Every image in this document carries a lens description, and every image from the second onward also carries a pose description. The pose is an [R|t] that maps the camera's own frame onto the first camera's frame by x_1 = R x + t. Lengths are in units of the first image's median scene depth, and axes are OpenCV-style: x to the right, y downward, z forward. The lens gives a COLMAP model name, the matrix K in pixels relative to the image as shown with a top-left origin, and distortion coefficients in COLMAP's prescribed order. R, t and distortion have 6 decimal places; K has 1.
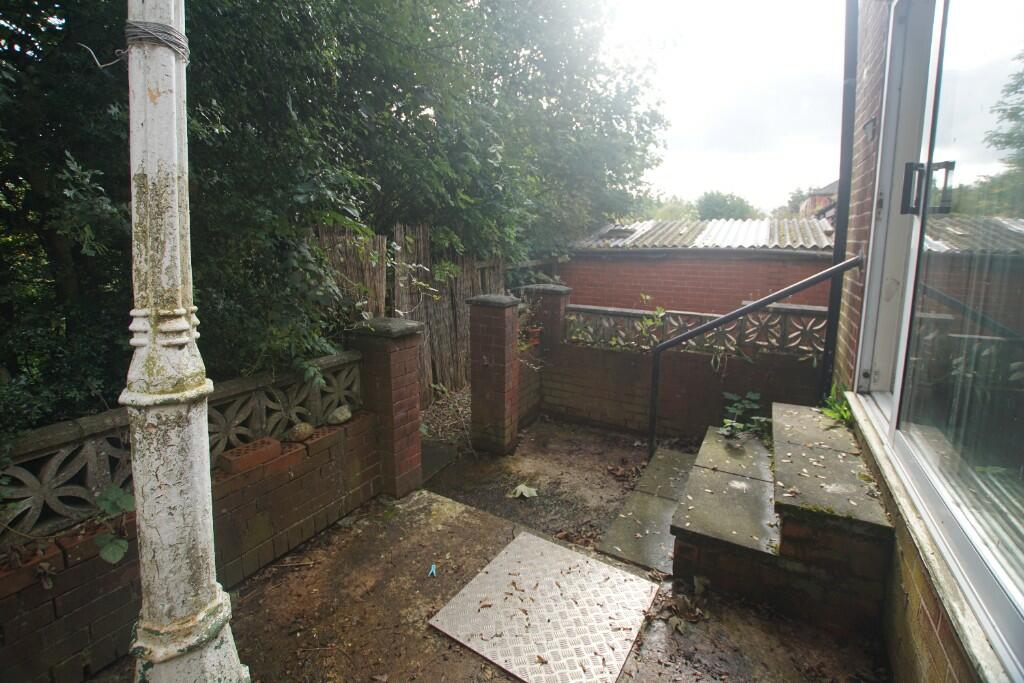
lens RADIAL K [[453.3, 0, 513.3], [0, 453.3, 308.4], [0, 0, 1]] dist [-0.027581, 0.000035]
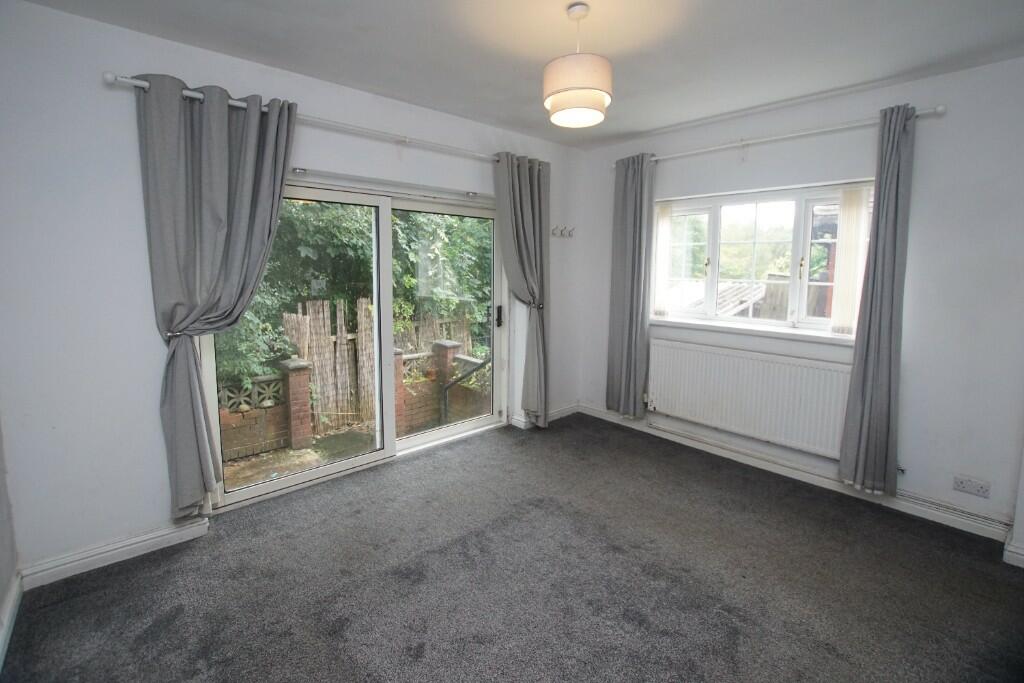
lens RADIAL K [[453.3, 0, 513.3], [0, 453.3, 308.4], [0, 0, 1]] dist [-0.027581, 0.000035]
pose [[0.951293, 0.032836, -0.306534, 1.399173], [-0.053195, 0.996881, -0.058299, -0.156959], [0.303663, 0.071766, 0.950073, -0.717939]]
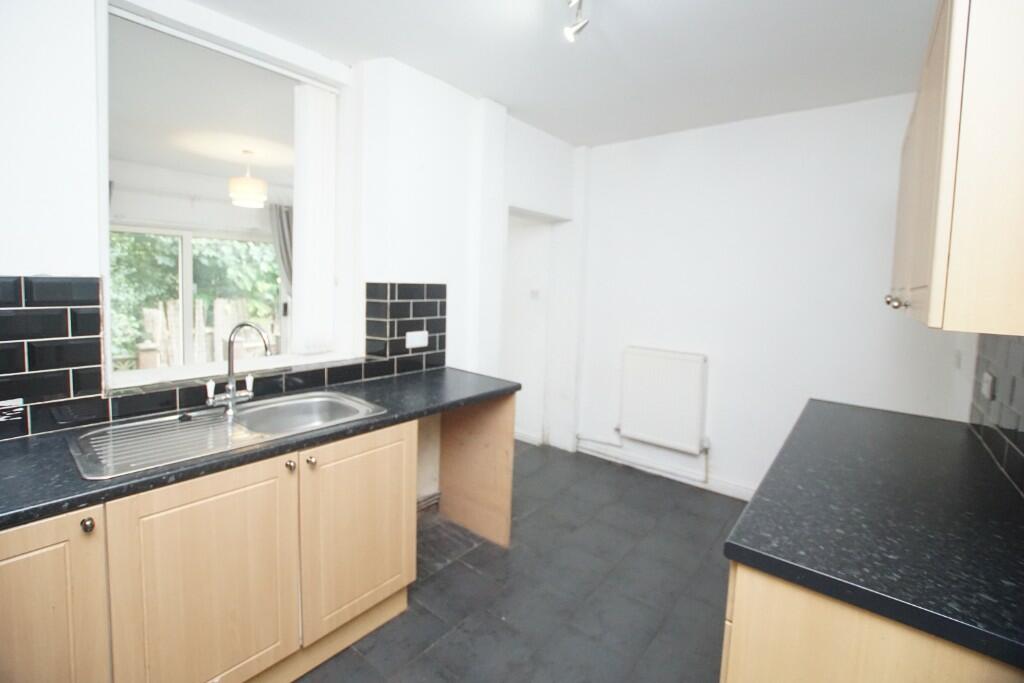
lens RADIAL K [[453.3, 0, 513.3], [0, 453.3, 308.4], [0, 0, 1]] dist [-0.027581, 0.000035]
pose [[0.984241, 0.044039, -0.171260, 2.478567], [-0.061601, 0.993216, -0.098624, -0.061608], [0.165754, 0.107620, 0.980277, -1.333250]]
